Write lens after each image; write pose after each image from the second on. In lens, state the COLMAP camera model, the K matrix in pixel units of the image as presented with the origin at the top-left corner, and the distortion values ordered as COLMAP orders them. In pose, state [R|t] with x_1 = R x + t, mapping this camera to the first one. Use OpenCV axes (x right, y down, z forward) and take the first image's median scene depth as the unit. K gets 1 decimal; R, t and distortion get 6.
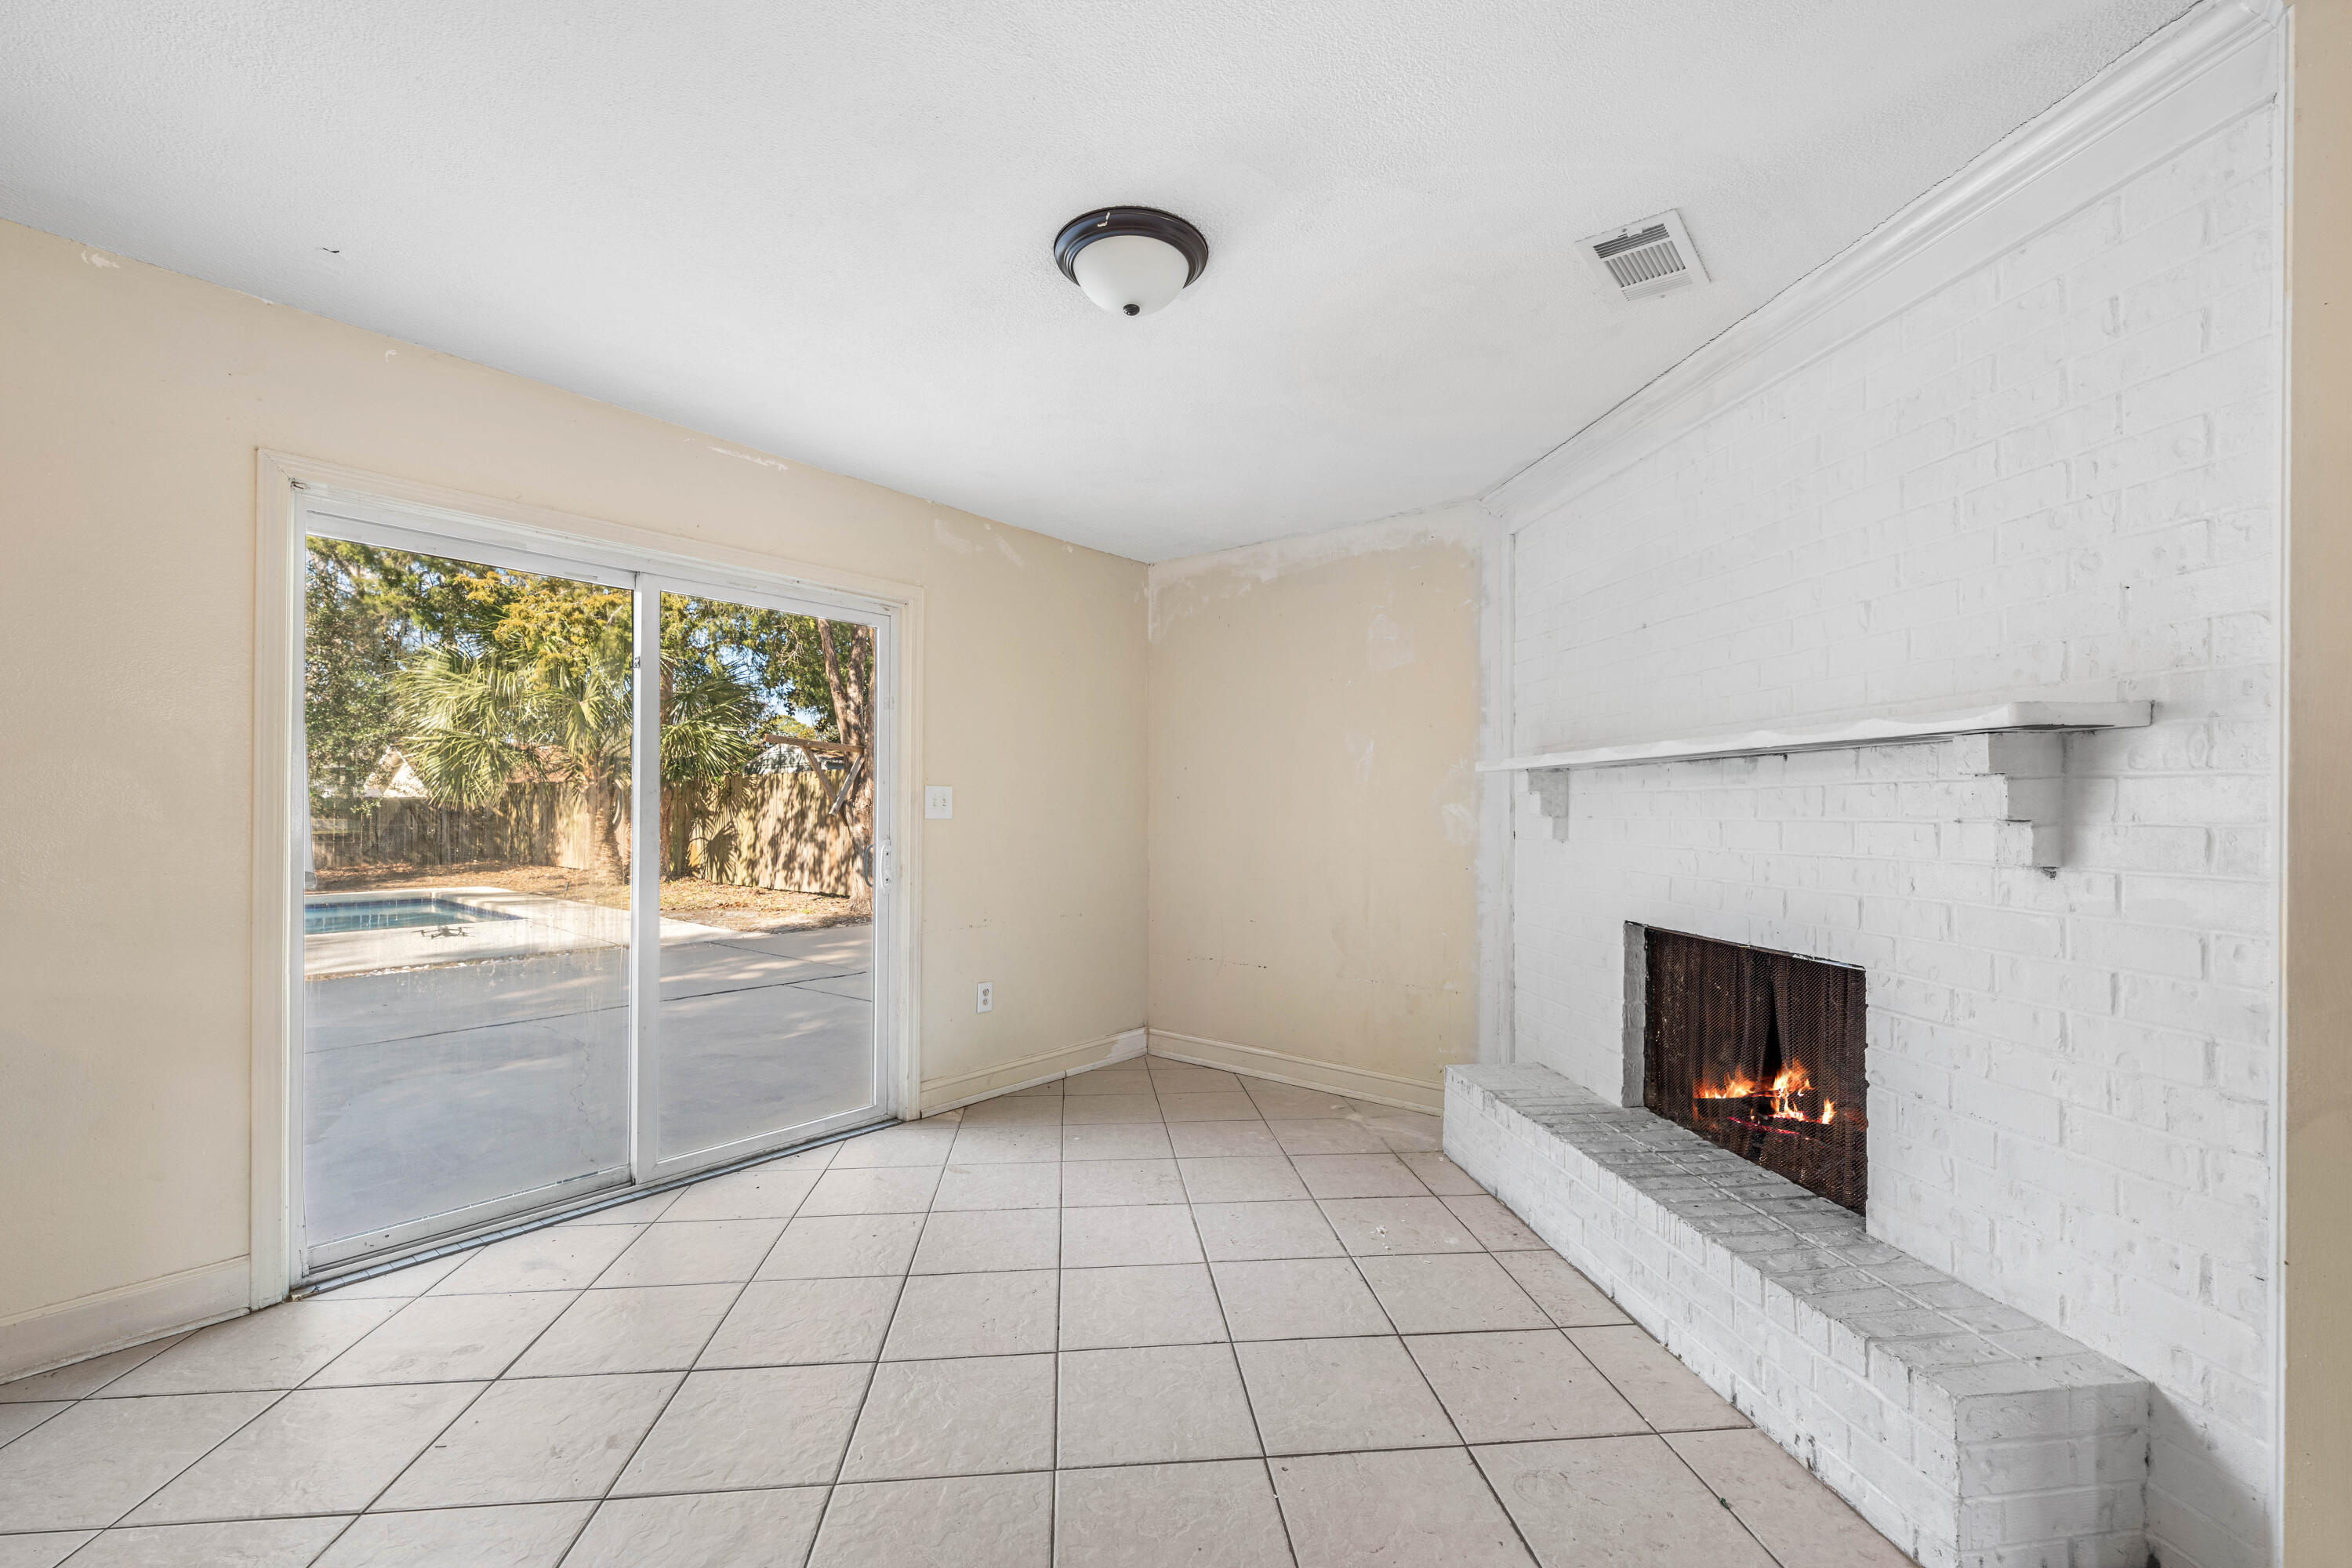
lens RADIAL K [[981.1, 0, 1166.2], [0, 981.1, 802.1], [0, 0, 1]] dist [0.000395, -0.000939]
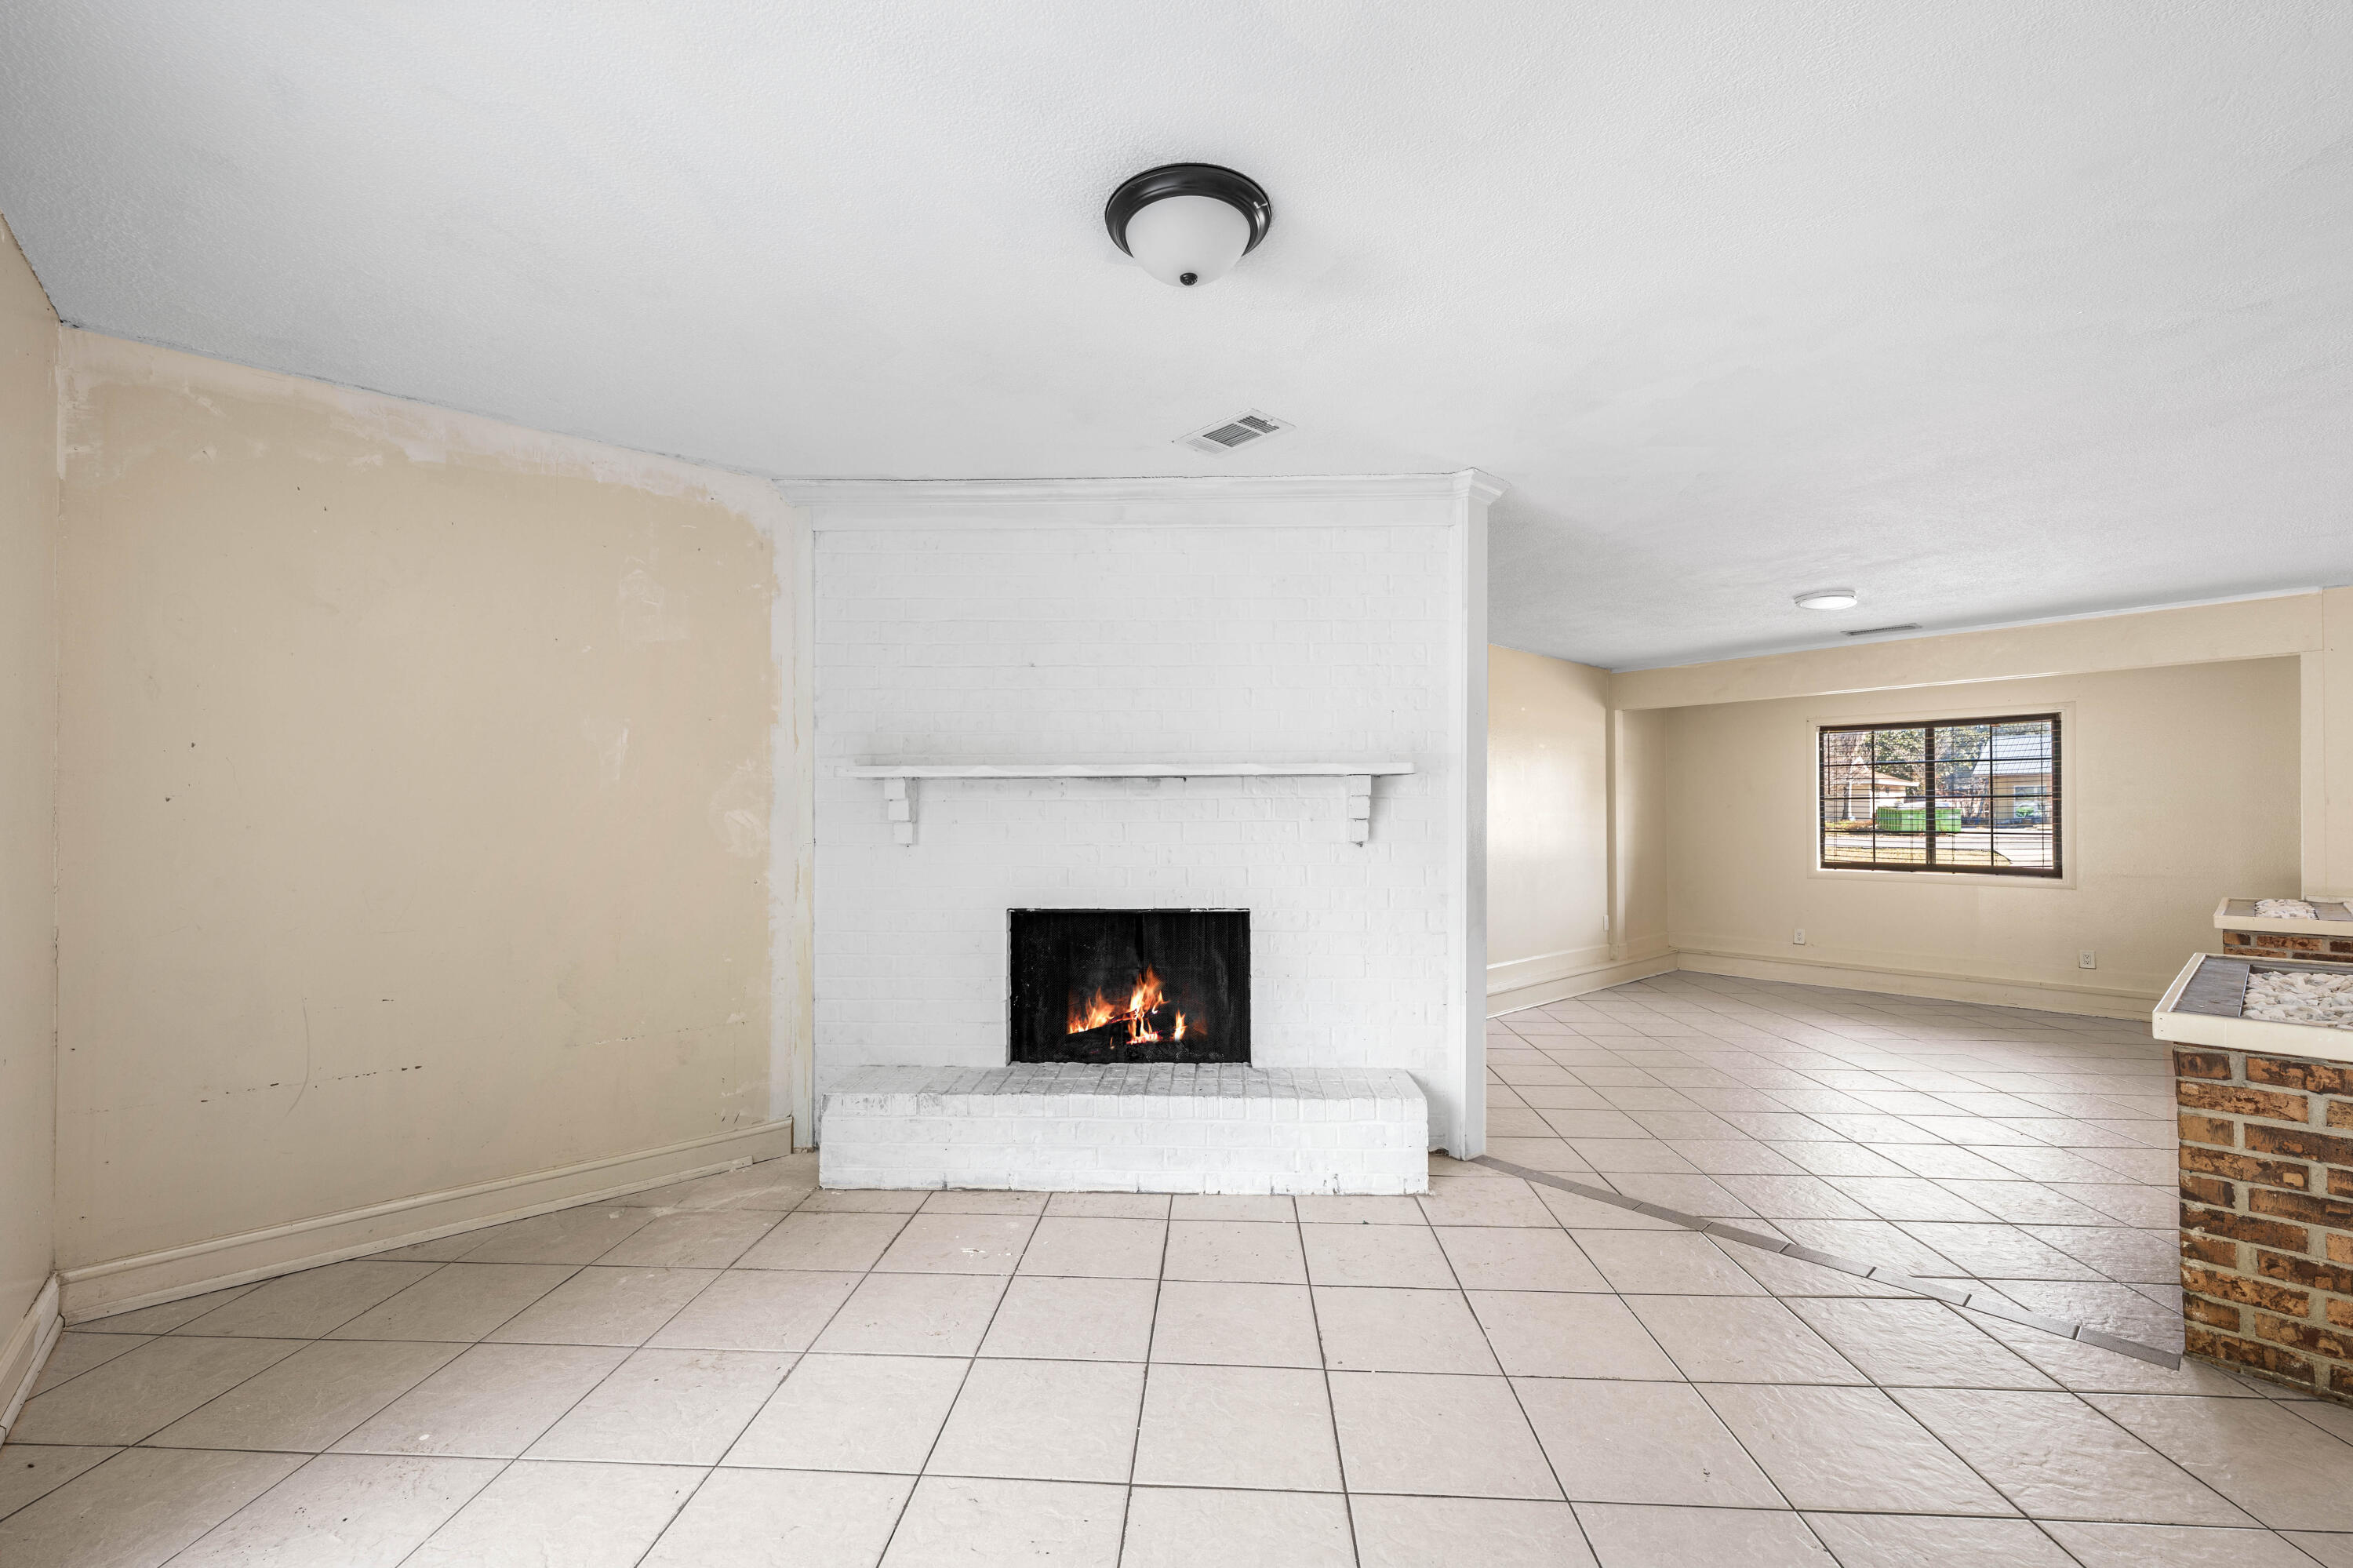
lens RADIAL K [[981.5, 0, 1171.0], [0, 981.5, 804.9], [0, 0, 1]] dist [0.000395, -0.000939]
pose [[0.150359, -0.000768, 0.988631, -0.719011], [-0.003712, 0.999992, 0.001341, -0.008121], [-0.988625, -0.003871, 0.150355, 0.663818]]
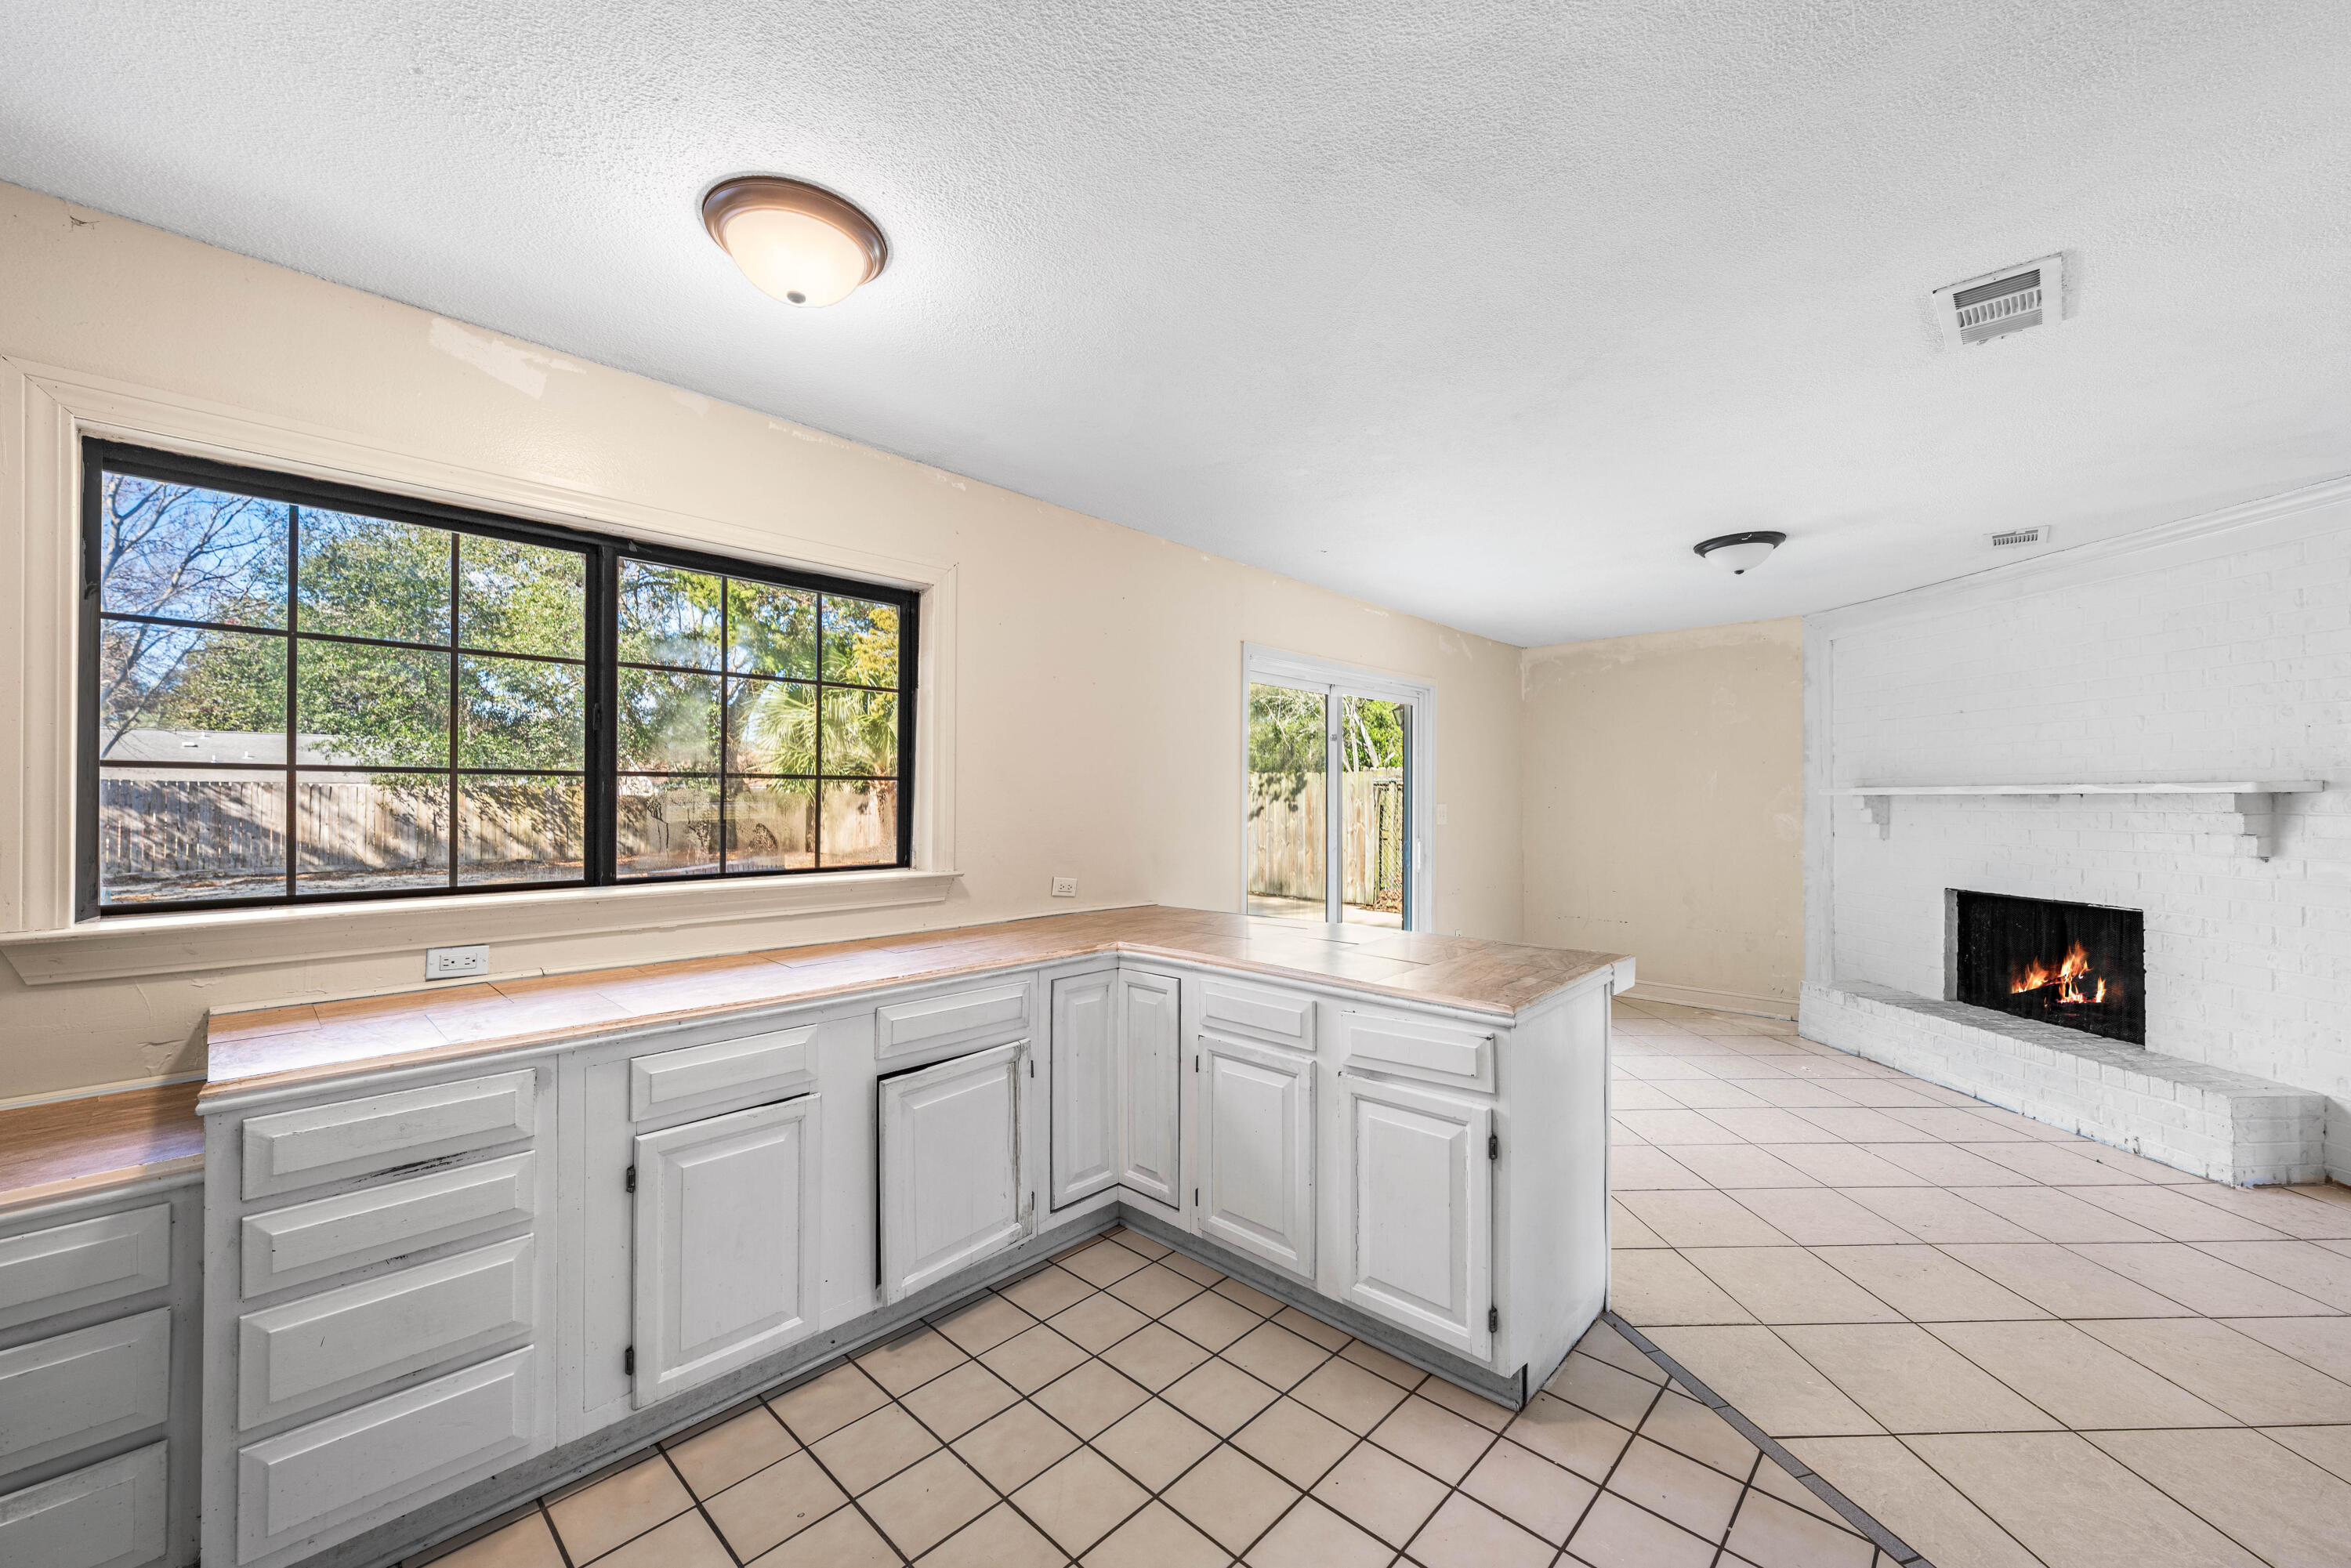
lens RADIAL K [[905.4, 0, 1172.6], [0, 905.4, 793.1], [0, 0, 1]] dist [0.003570, 0.000411]
pose [[0.997982, -0.006887, -0.063118, -0.783288], [0.006926, 0.999976, 0.000399, -0.052431], [0.063114, -0.000835, 0.998006, -0.651980]]
